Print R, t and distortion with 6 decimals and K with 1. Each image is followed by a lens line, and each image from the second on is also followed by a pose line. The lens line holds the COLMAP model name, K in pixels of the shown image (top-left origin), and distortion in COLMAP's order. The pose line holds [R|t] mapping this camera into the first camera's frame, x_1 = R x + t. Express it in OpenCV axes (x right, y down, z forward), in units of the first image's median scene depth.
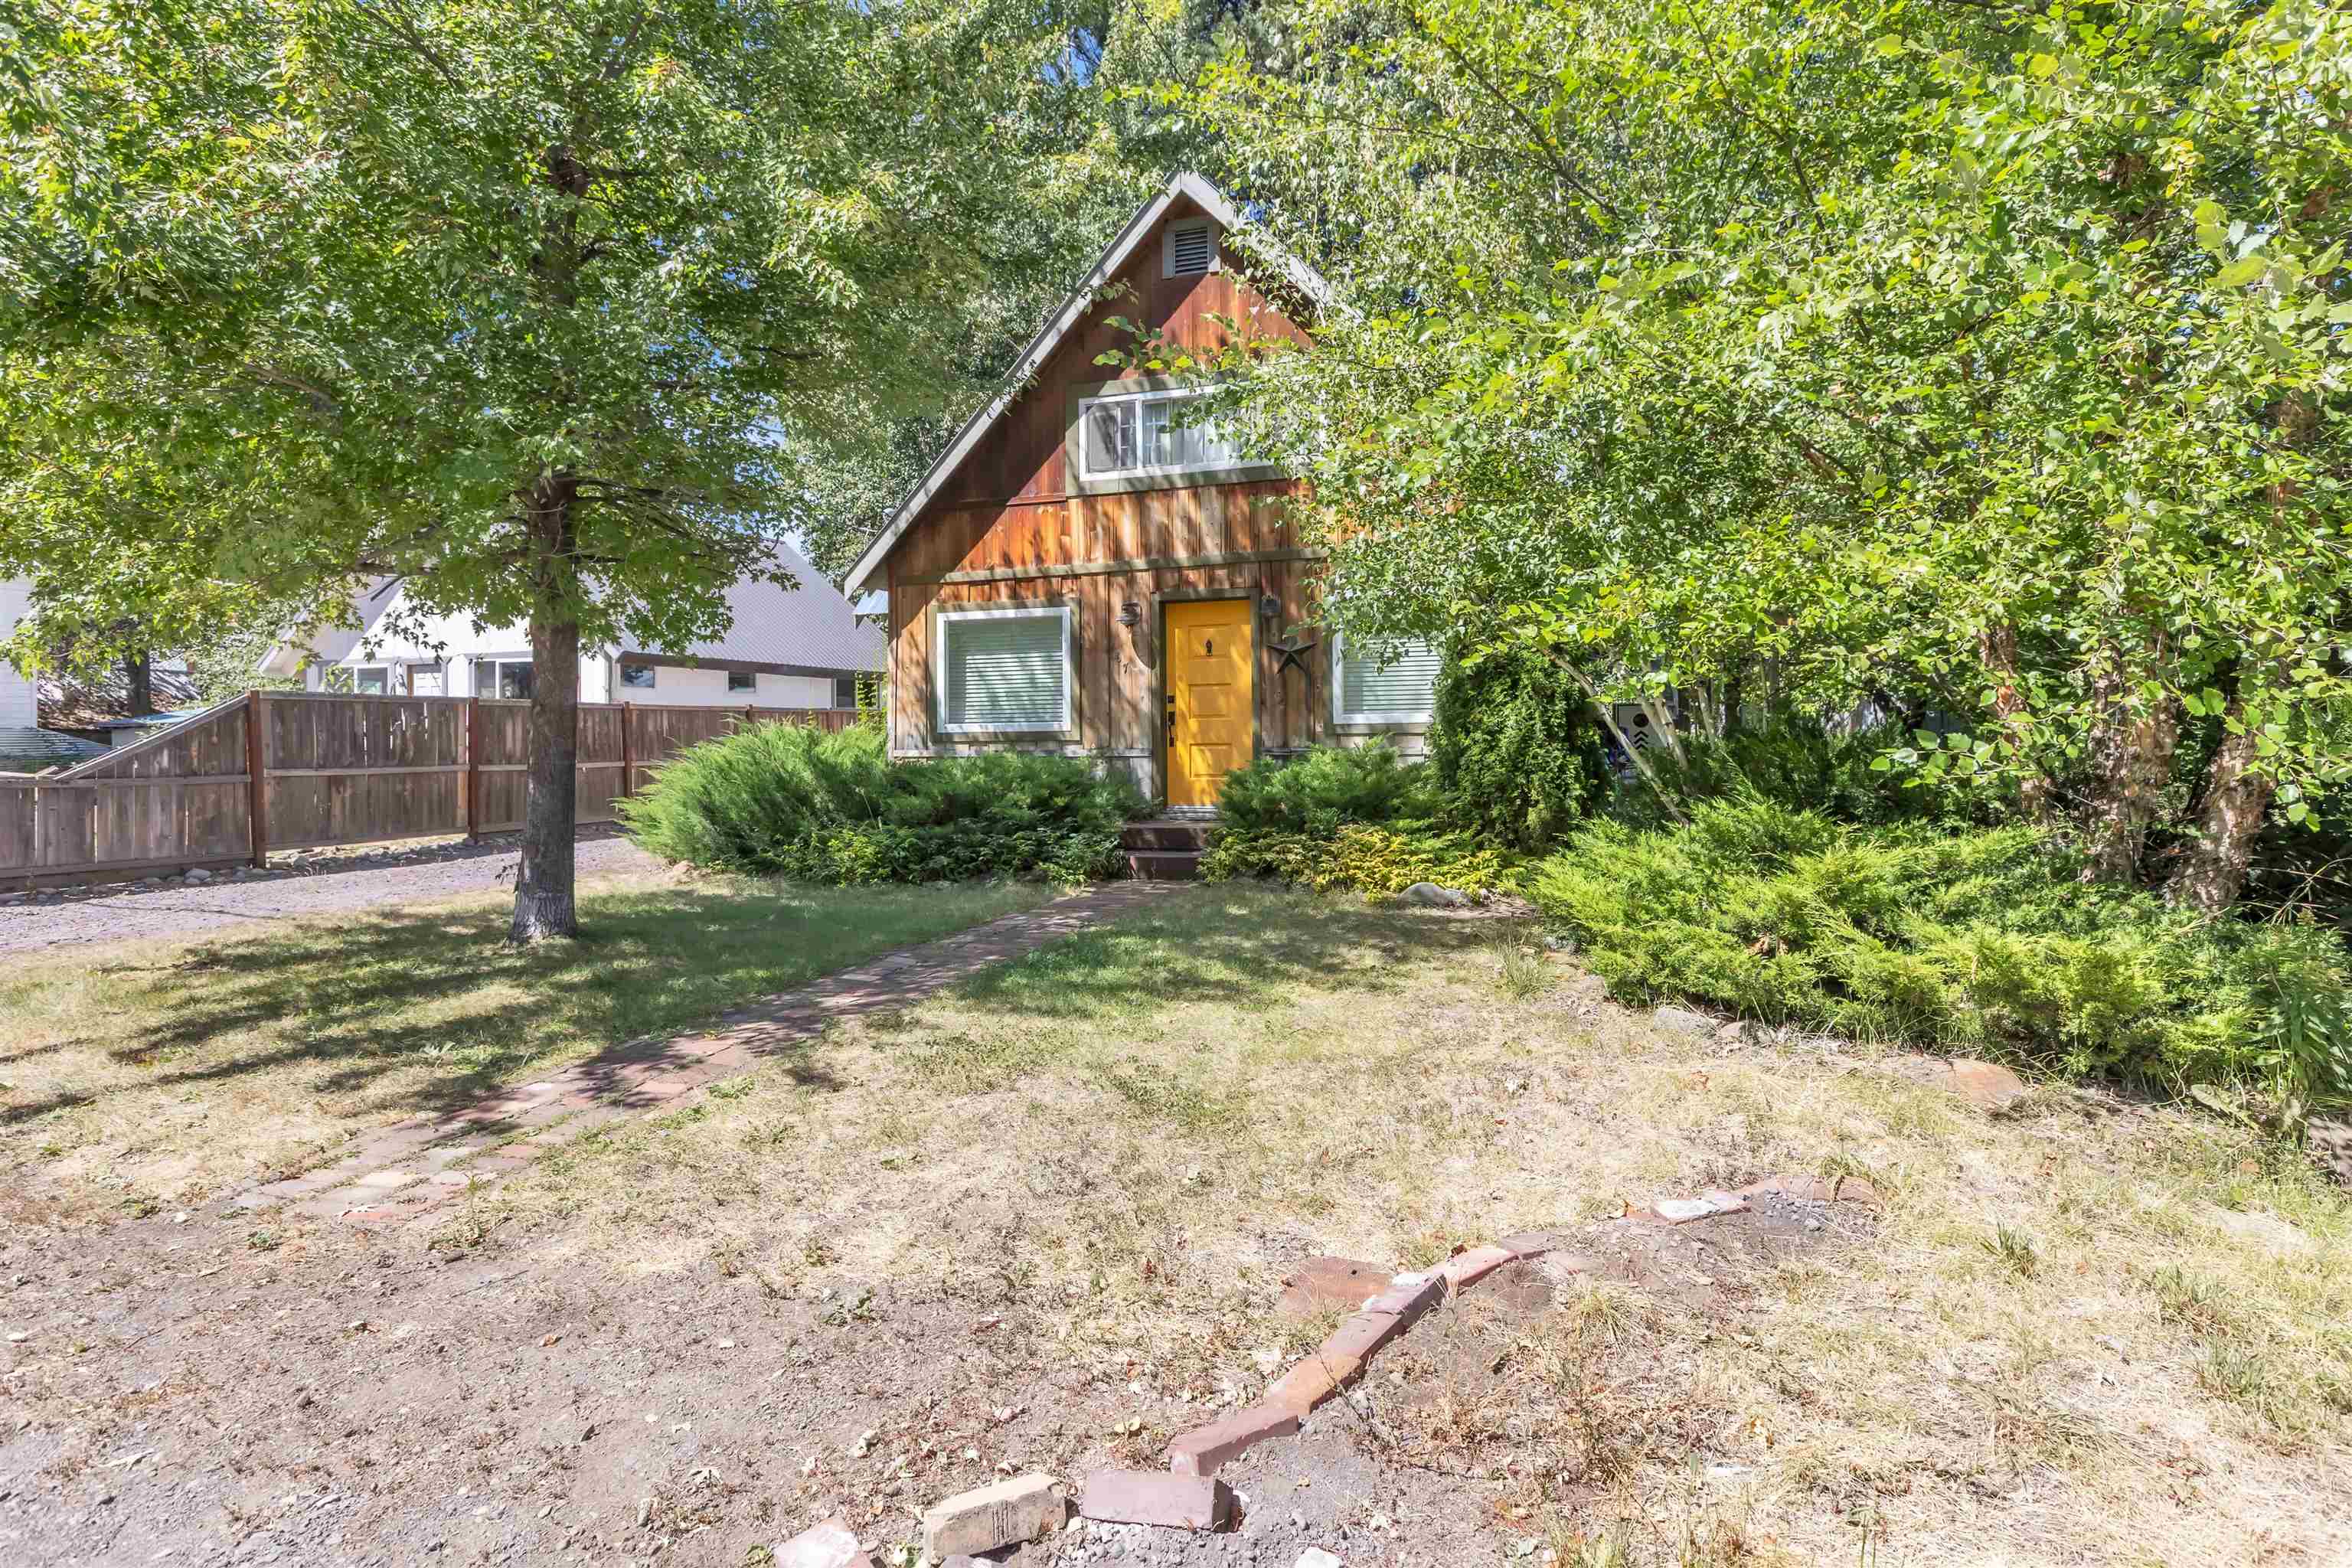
lens RADIAL K [[1156.3, 0, 1186.4], [0, 1156.3, 689.5], [0, 0, 1]] dist [-0.000955, -0.000038]
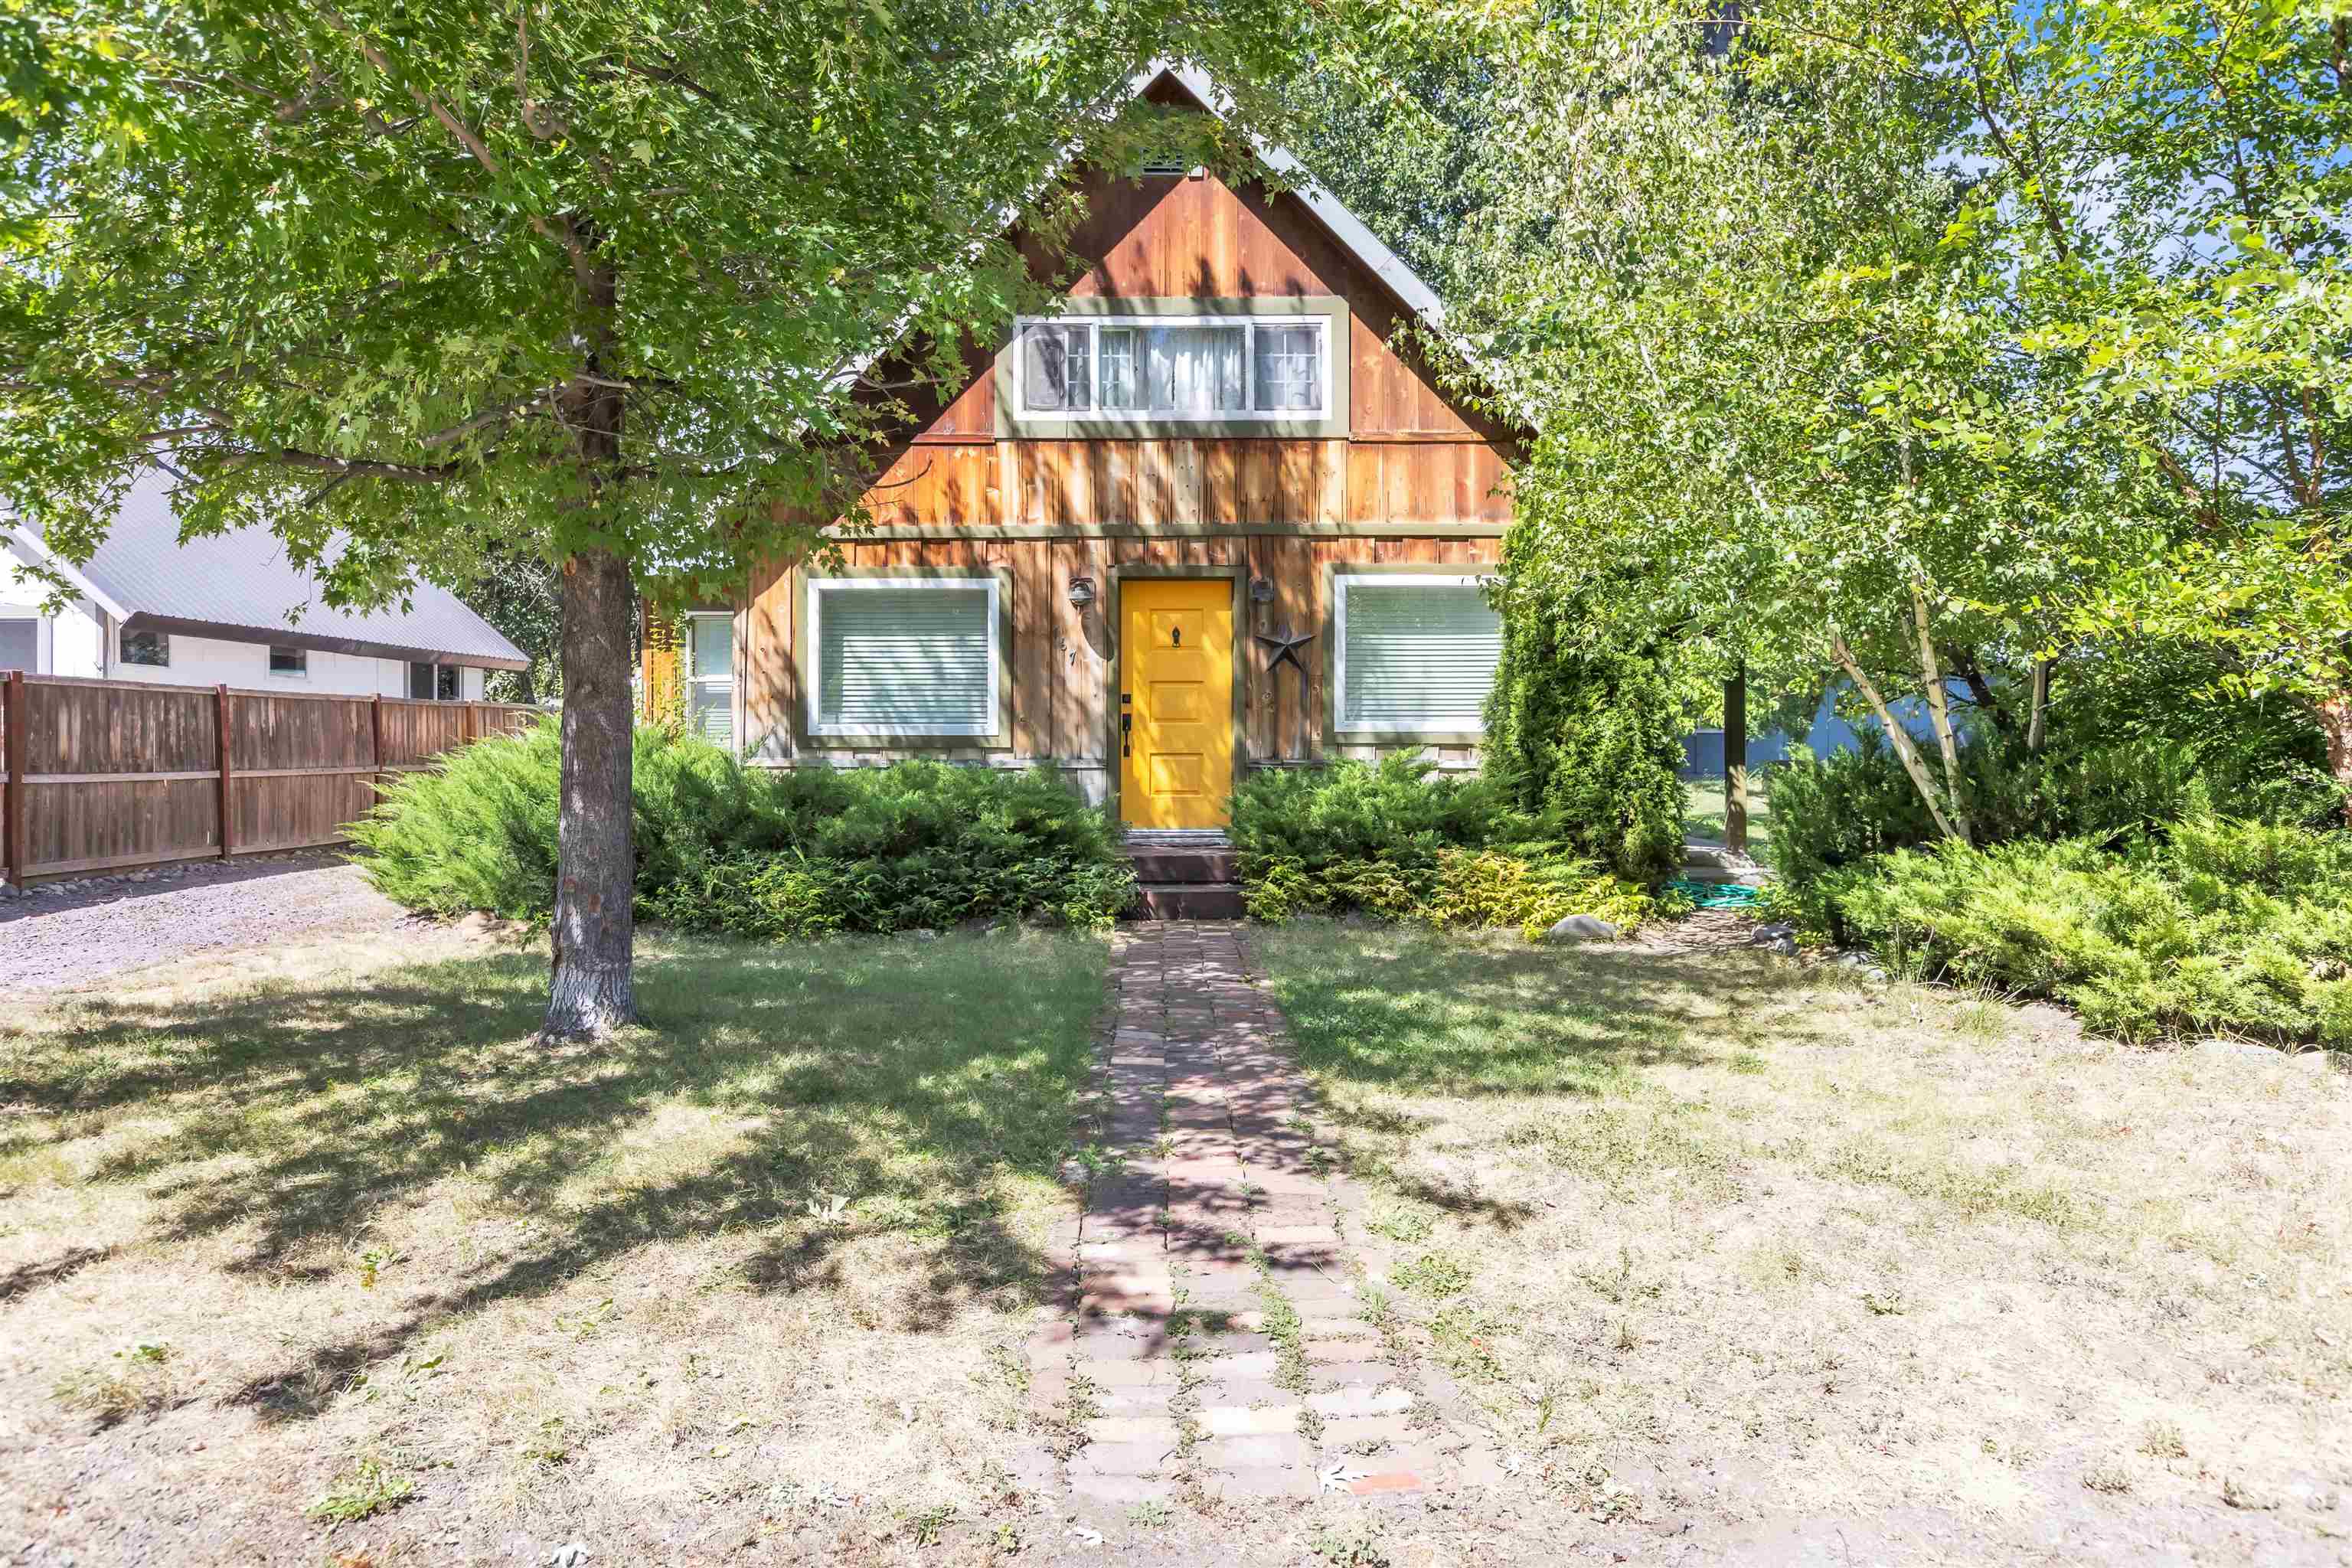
lens RADIAL K [[1335.0, 0, 1166.1], [0, 1335.0, 727.1], [0, 0, 1]] dist [-0.003215, -0.000654]
pose [[0.951185, 0.016195, 0.308196, -0.276539], [-0.023874, 0.999491, 0.021160, 0.007999], [-0.307697, -0.027485, 0.951087, 0.096828]]
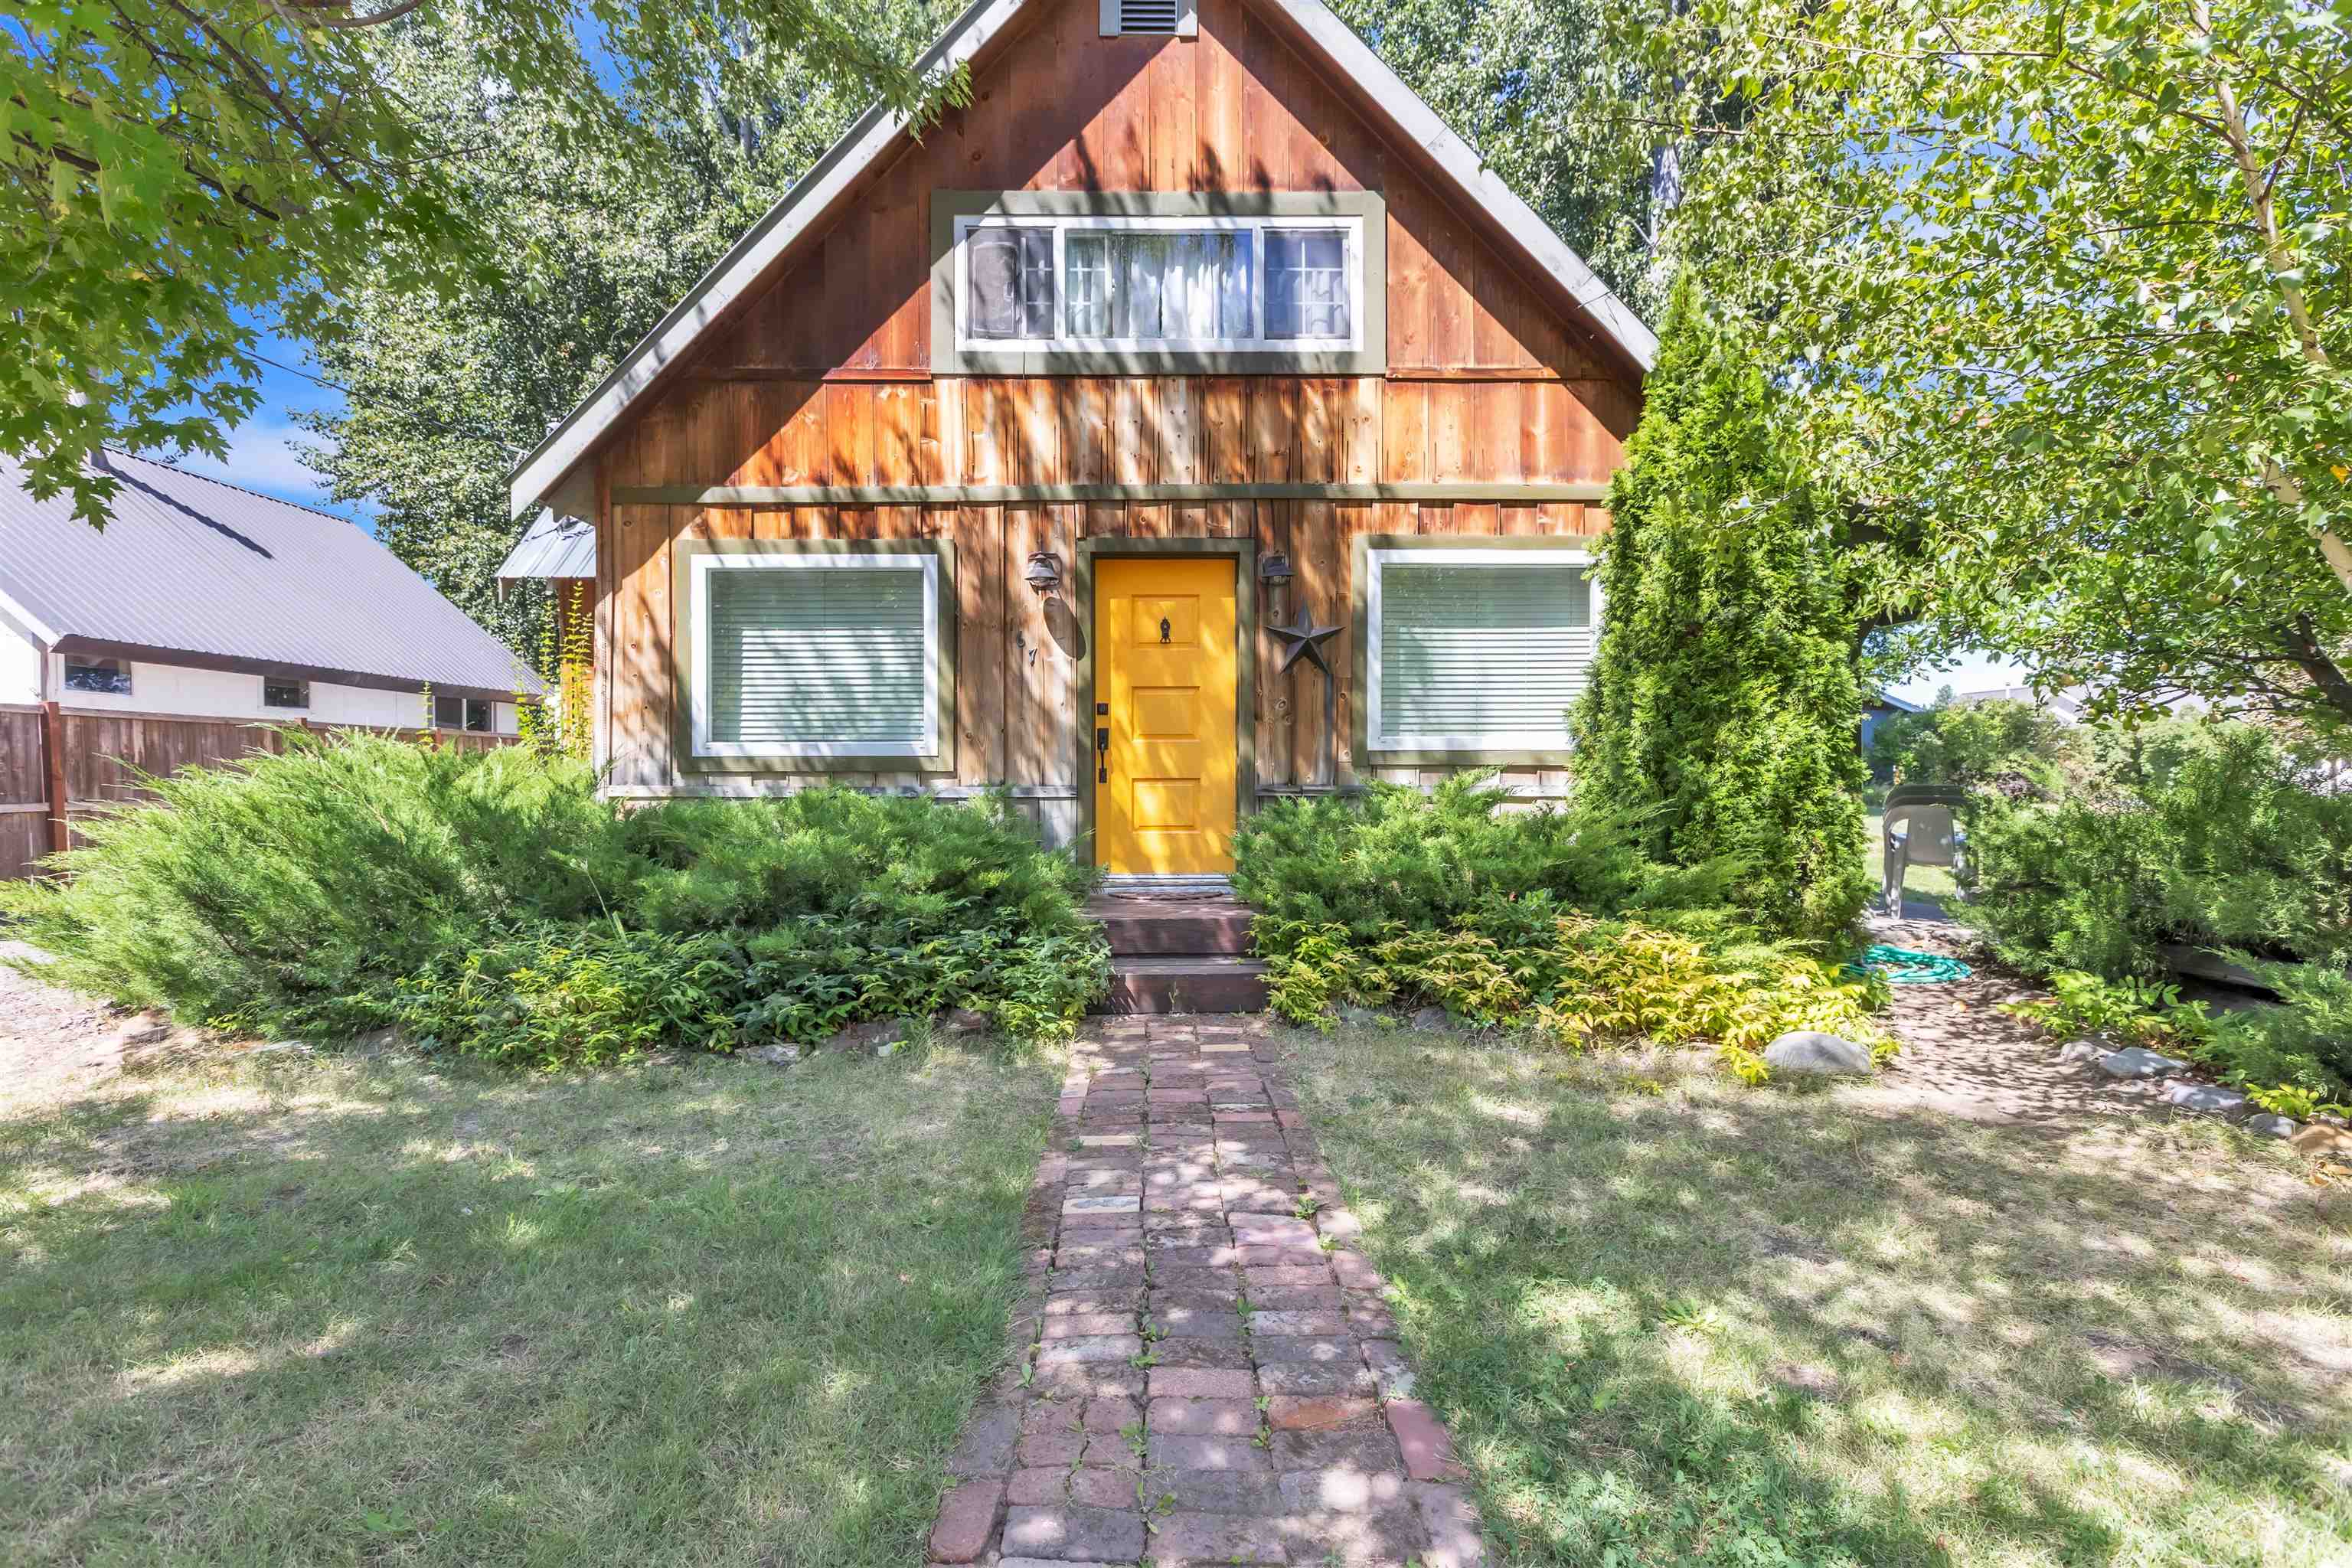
lens RADIAL K [[1065.3, 0, 1170.7], [0, 1065.3, 774.7], [0, 0, 1]] dist [0.003061, -0.000001]
pose [[0.947143, 0.009631, 0.320668, -0.166930], [-0.021680, 0.999186, 0.034025, 0.024050], [-0.320079, -0.039179, 0.946580, 0.427501]]
